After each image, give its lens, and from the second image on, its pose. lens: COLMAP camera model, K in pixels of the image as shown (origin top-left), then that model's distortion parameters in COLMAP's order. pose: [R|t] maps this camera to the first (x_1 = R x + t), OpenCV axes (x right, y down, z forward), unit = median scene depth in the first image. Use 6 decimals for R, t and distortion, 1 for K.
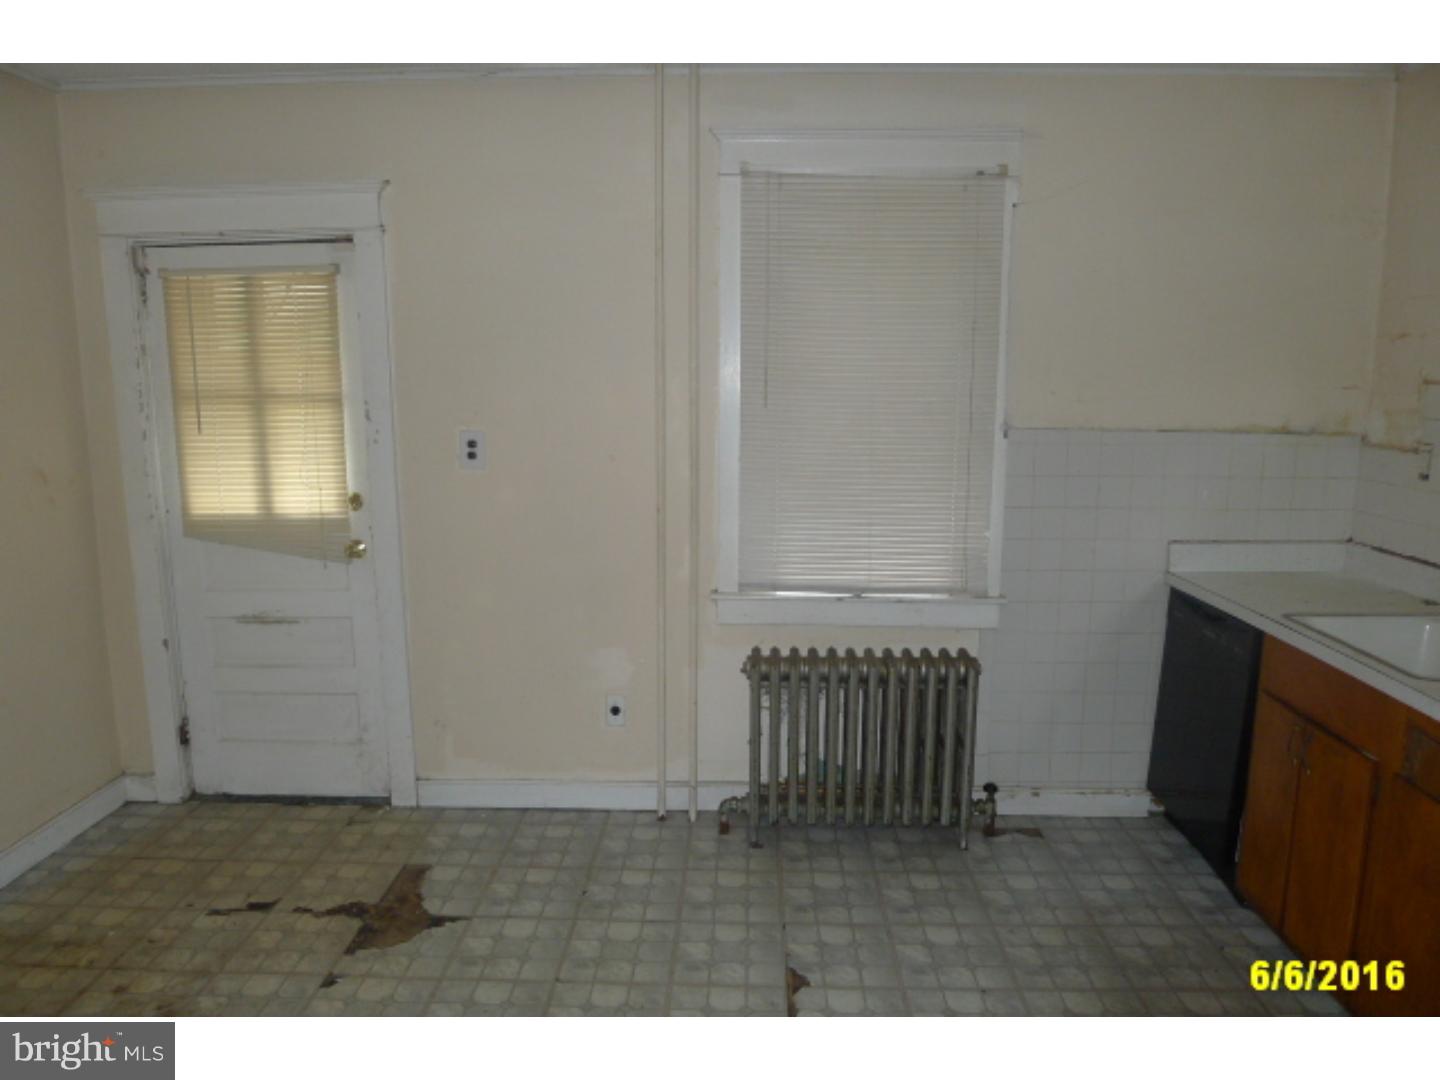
lens RADIAL K [[1002.0, 0, 720.0], [0, 1002.0, 540.0], [0, 0, 1]] dist [-0.091380, 0.000382]
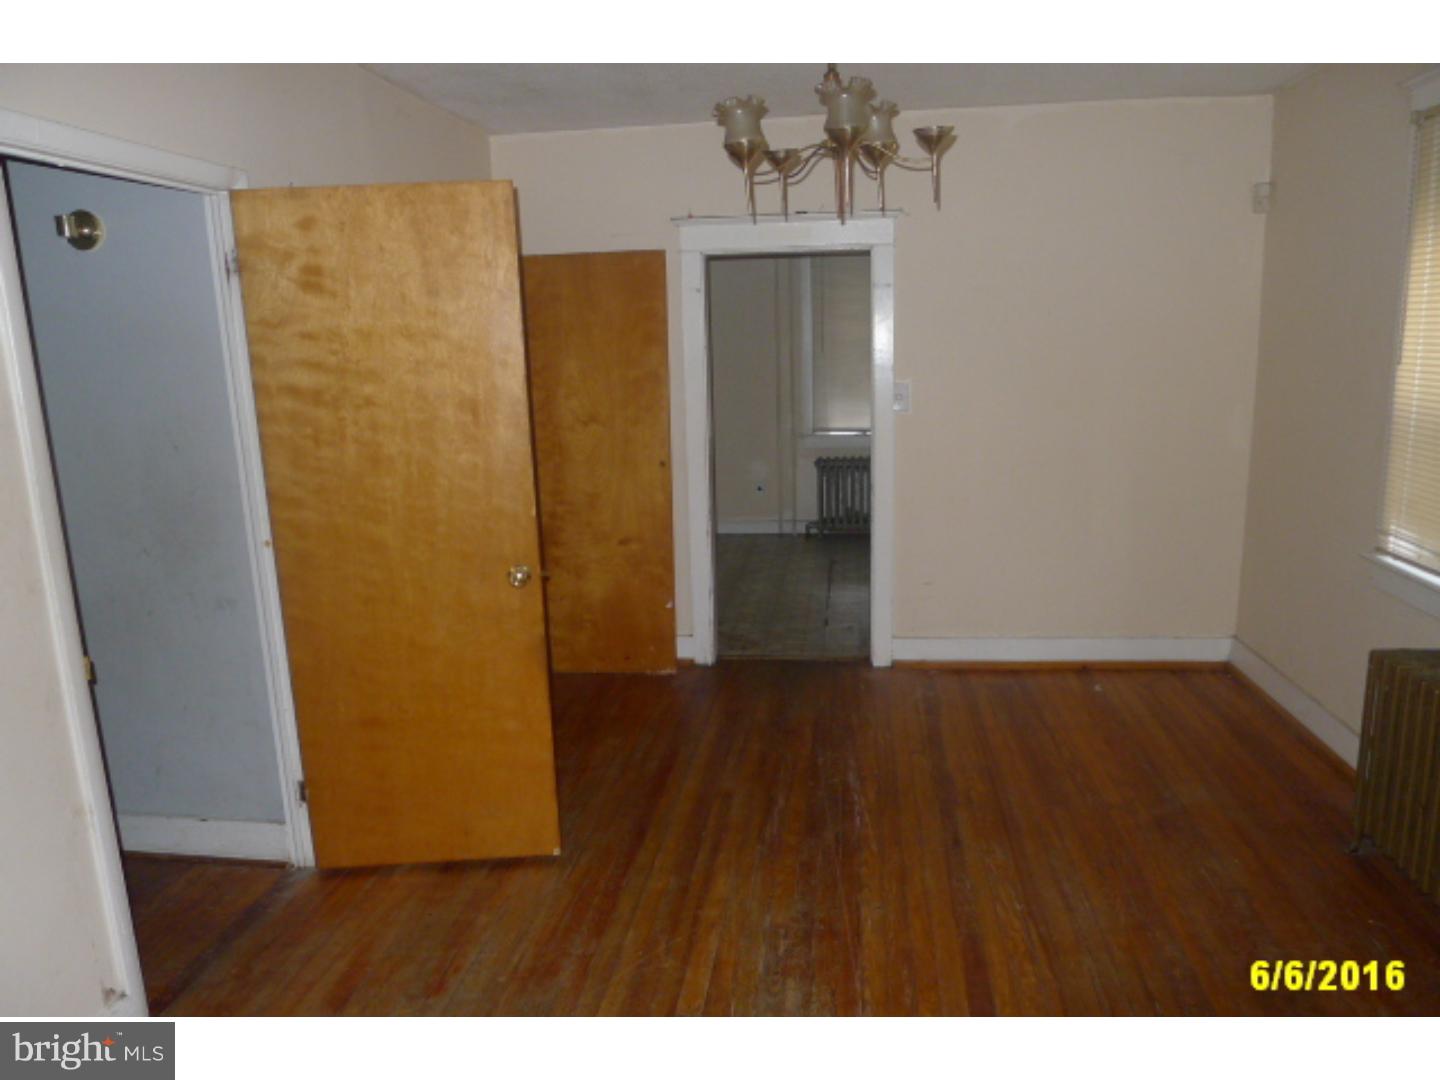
lens RADIAL K [[1002.0, 0, 720.0], [0, 1002.0, 540.0], [0, 0, 1]] dist [-0.091380, 0.000382]
pose [[0.992893, -0.010471, -0.118548, 0.076456], [0.014566, 0.999325, 0.033728, 0.213610], [0.118115, -0.035215, 0.992375, -1.301029]]
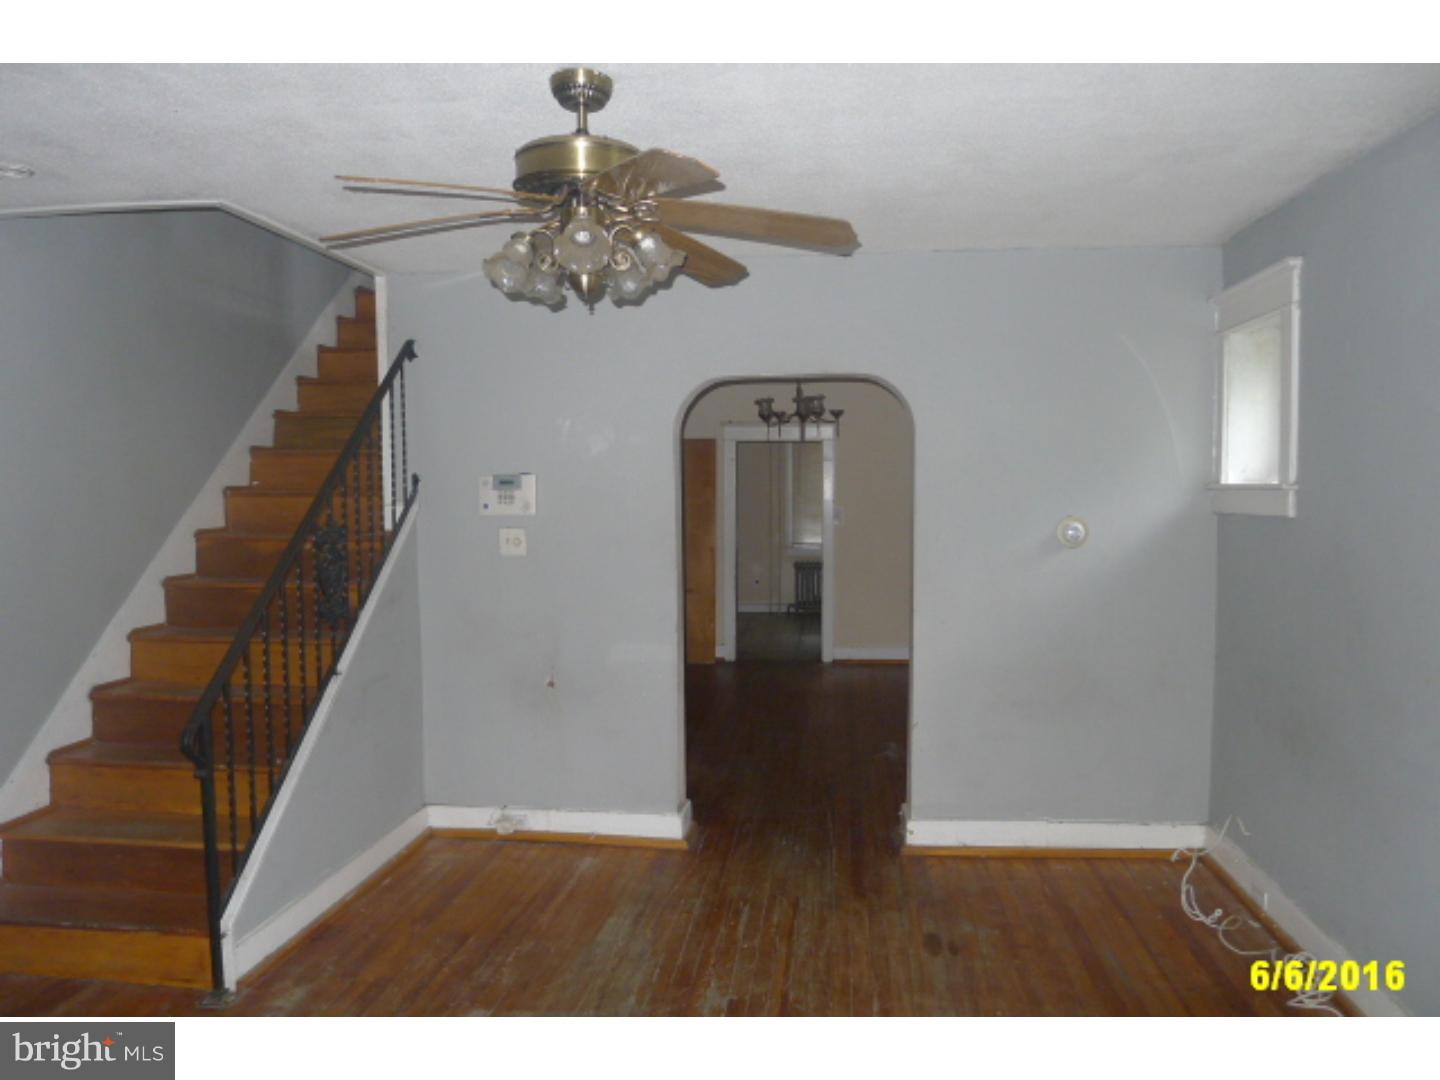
lens RADIAL K [[1002.0, 0, 720.0], [0, 1002.0, 540.0], [0, 0, 1]] dist [-0.091380, 0.000382]
pose [[0.994973, -0.003245, -0.100088, 0.117048], [-0.007491, 0.994262, -0.106707, 0.402679], [0.099860, 0.106920, 0.989240, -2.478577]]
